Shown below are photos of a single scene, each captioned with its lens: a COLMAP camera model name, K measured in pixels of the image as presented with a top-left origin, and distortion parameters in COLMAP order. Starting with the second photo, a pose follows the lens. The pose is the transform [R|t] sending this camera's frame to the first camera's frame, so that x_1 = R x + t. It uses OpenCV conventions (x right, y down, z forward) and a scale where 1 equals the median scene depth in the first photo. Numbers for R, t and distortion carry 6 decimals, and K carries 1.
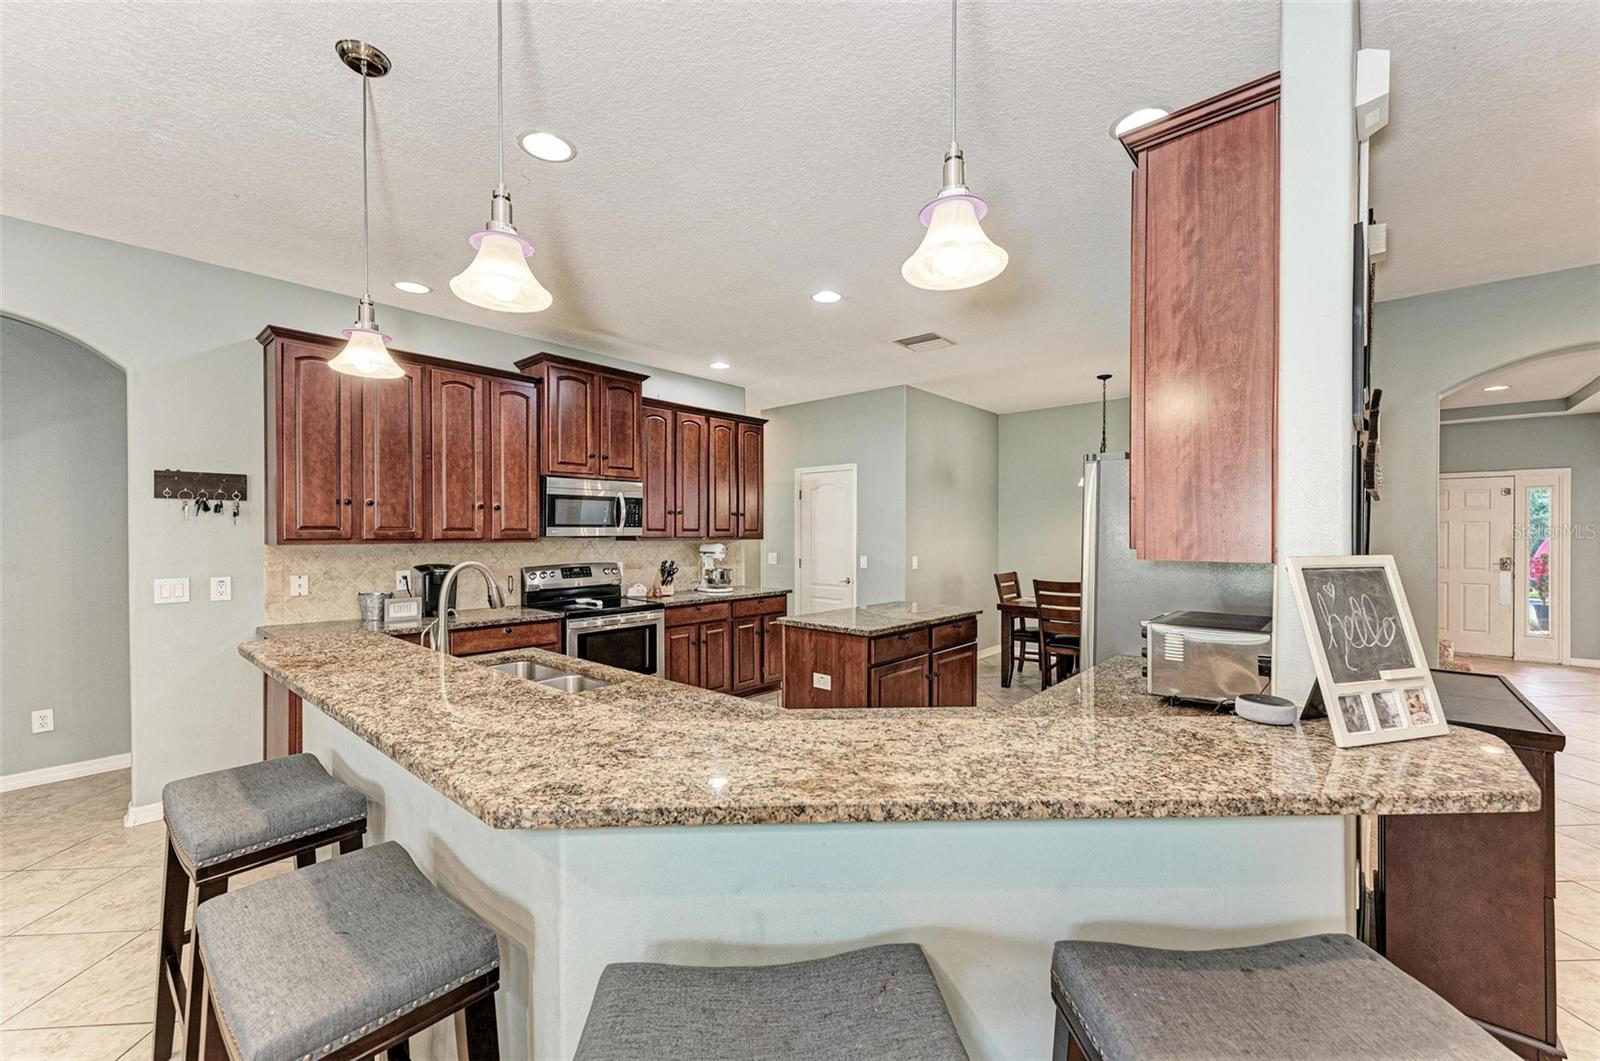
lens RADIAL K [[629.1, 0, 800.0], [0, 629.1, 530.5], [0, 0, 1]] dist [0.001496, 0.000252]
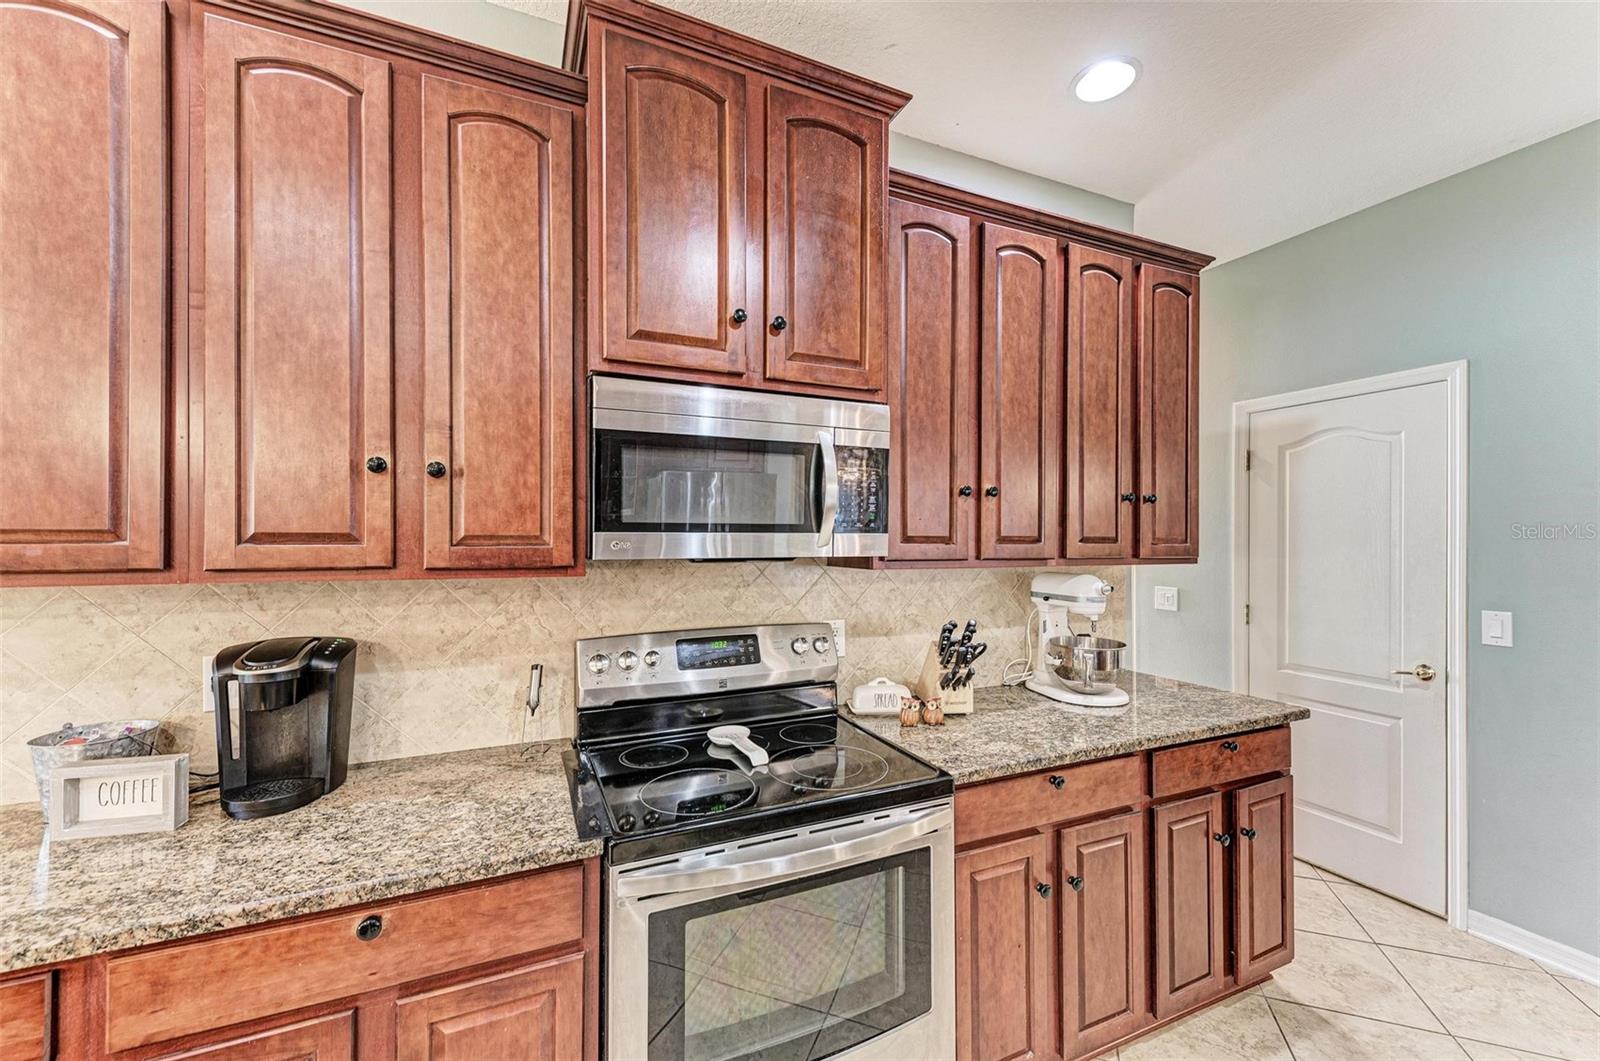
lens RADIAL K [[654.9, 0, 798.3], [0, 654.9, 537.0], [0, 0, 1]] dist [0.014984, -0.000031]
pose [[0.916297, 0.001021, -0.400498, -0.150916], [-0.002154, 0.999995, -0.002378, -0.001661], [0.400494, 0.003041, 0.916294, 0.646954]]
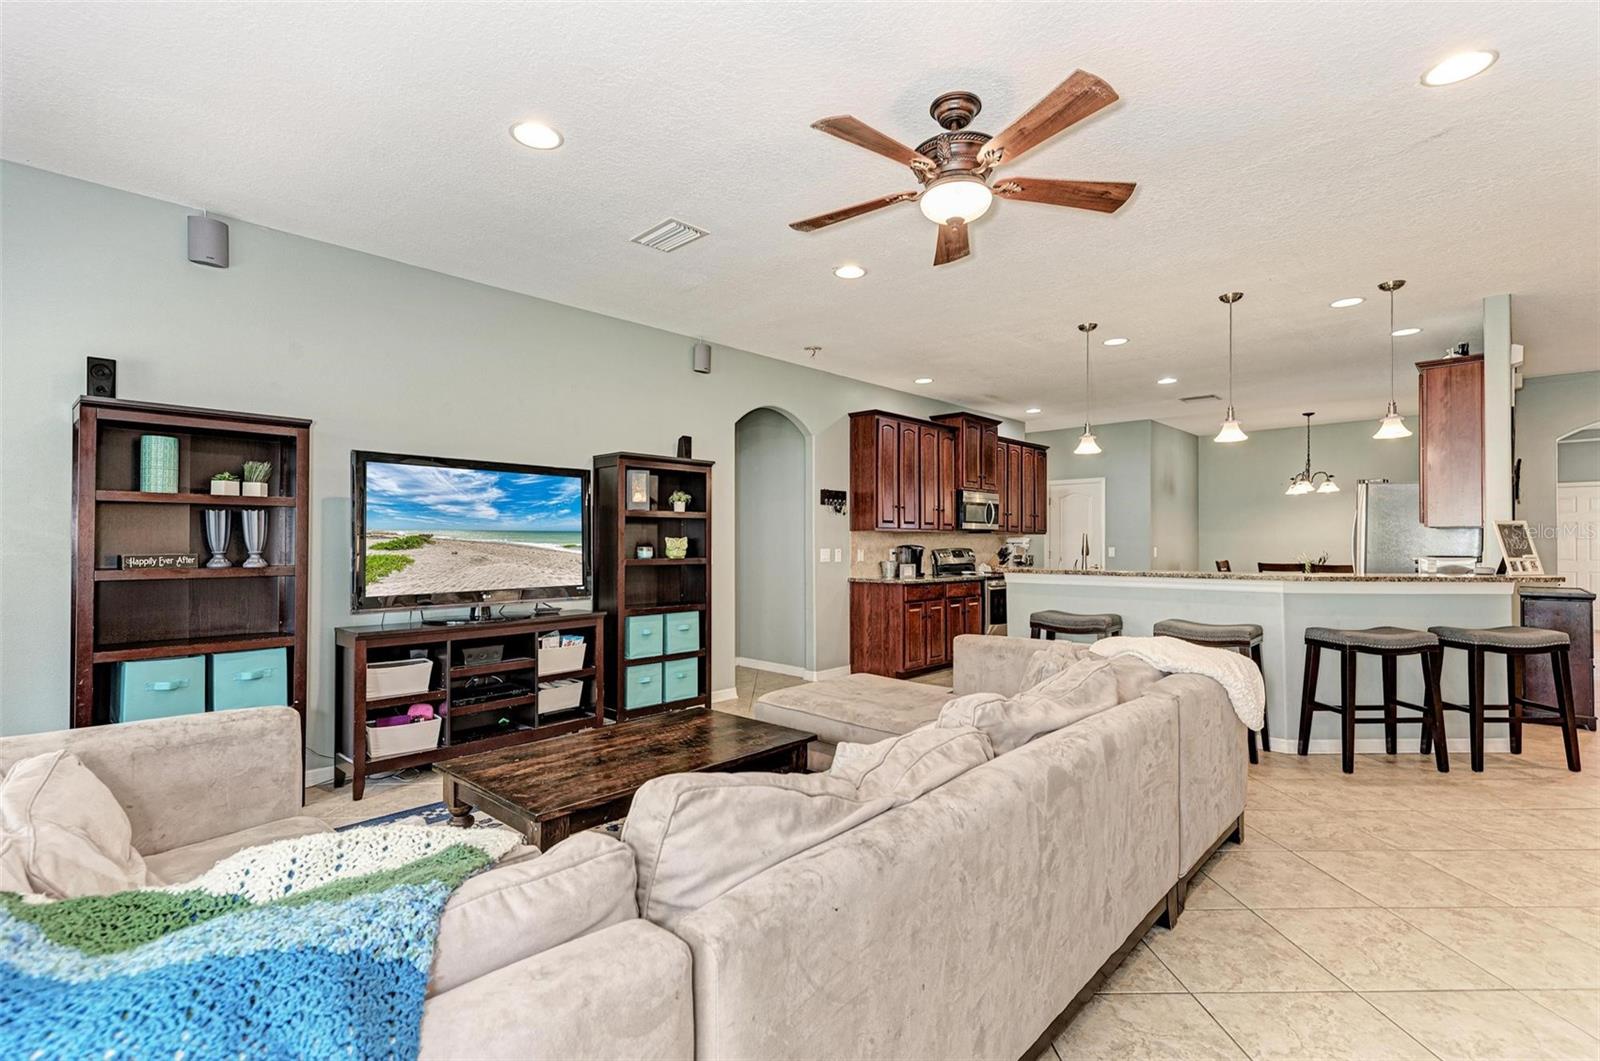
lens RADIAL K [[712.3, 0, 795.6], [0, 712.3, 533.4], [0, 0, 1]] dist [-0.000866, -0.000679]
pose [[0.998603, -0.000430, -0.052842, -0.637873], [-0.000131, 0.999944, -0.010621, 0.035059], [0.052844, 0.010613, 0.998546, -0.694432]]
